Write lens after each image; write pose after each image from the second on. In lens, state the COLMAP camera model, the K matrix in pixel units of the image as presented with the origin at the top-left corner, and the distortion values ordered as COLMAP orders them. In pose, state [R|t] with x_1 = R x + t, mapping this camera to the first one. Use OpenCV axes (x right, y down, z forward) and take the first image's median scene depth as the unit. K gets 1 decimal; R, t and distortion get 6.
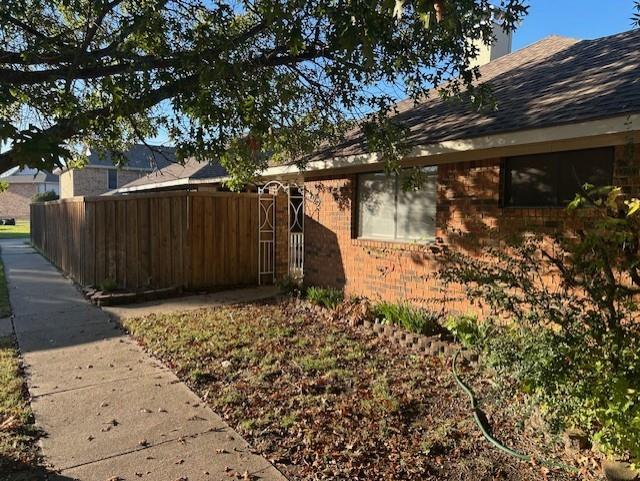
lens RADIAL K [[462.8, 0, 320.0], [0, 462.8, 238.9], [0, 0, 1]] dist [0.002820, 0.000538]
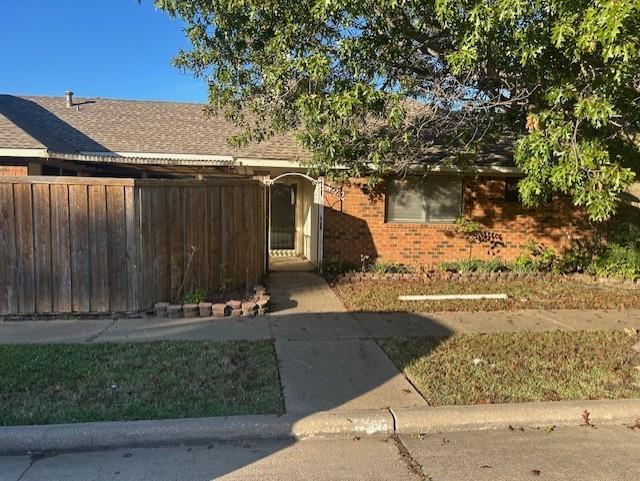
lens RADIAL K [[462.8, 0, 319.8], [0, 462.8, 241.9], [0, 0, 1]] dist [0.002820, 0.000538]
pose [[0.485502, -0.074484, 0.871057, -1.214439], [0.037039, 0.997222, 0.064627, -0.040905], [-0.873451, 0.000887, 0.486912, 0.521928]]
